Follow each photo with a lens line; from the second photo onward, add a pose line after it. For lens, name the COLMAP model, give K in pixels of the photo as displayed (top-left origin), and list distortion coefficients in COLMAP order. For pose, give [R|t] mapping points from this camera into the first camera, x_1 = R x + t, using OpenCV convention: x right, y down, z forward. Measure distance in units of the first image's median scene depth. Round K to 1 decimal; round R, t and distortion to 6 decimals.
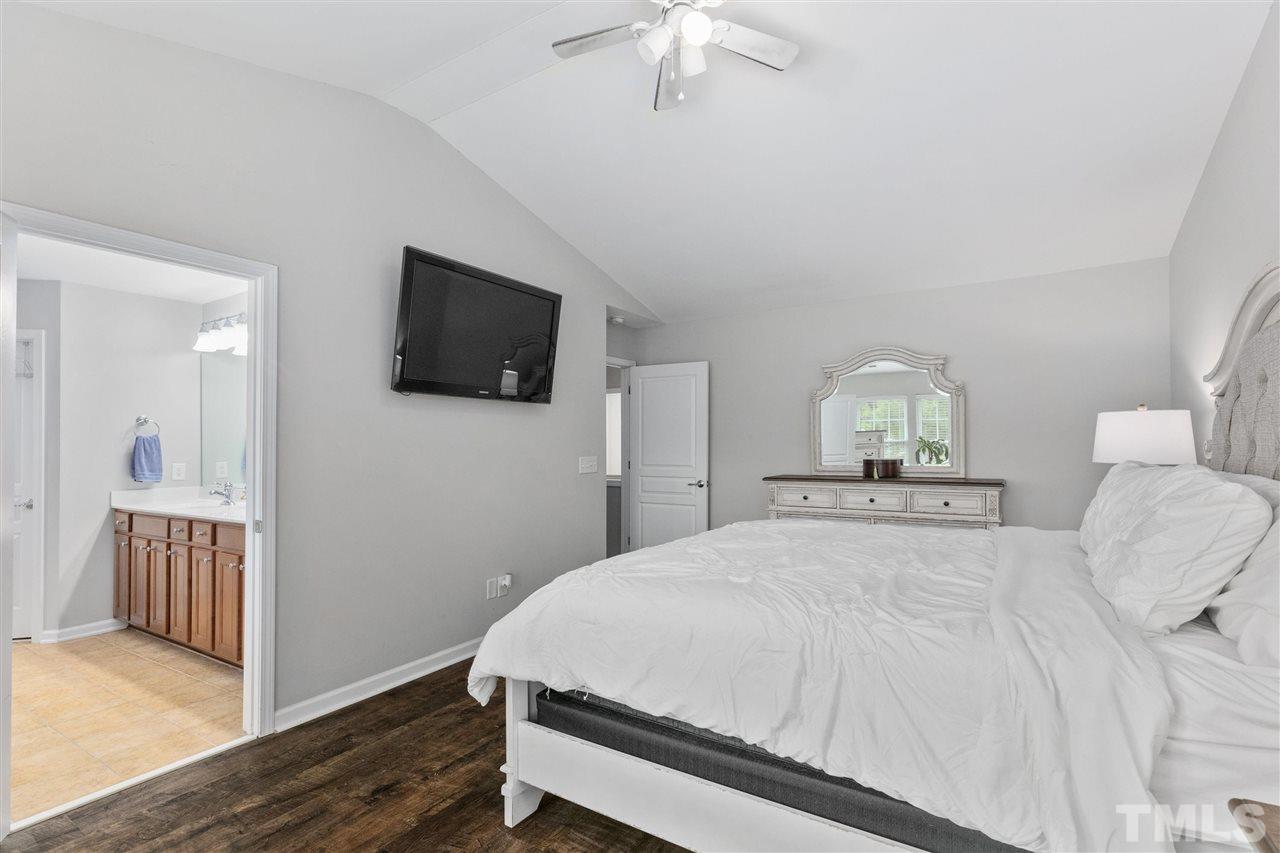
lens RADIAL K [[591.6, 0, 643.6], [0, 591.6, 443.0], [0, 0, 1]] dist [0.000646, -0.000111]
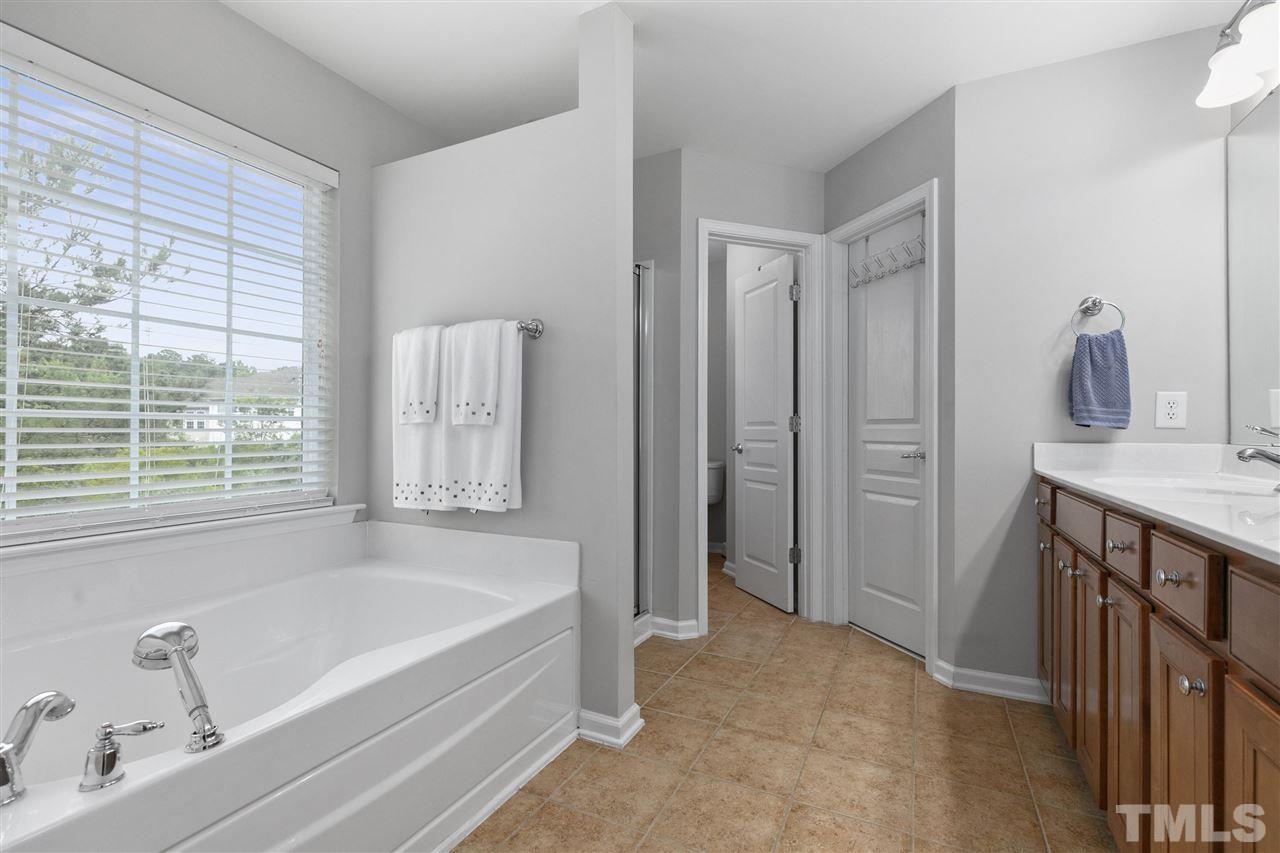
lens RADIAL K [[577.3, 0, 651.2], [0, 577.3, 427.8], [0, 0, 1]] dist [0.001486, 0.000096]
pose [[0.107444, -0.001625, -0.994210, -0.418551], [0.000811, 0.999998, -0.001547, 0.069837], [0.994211, -0.000640, 0.107445, 0.603788]]
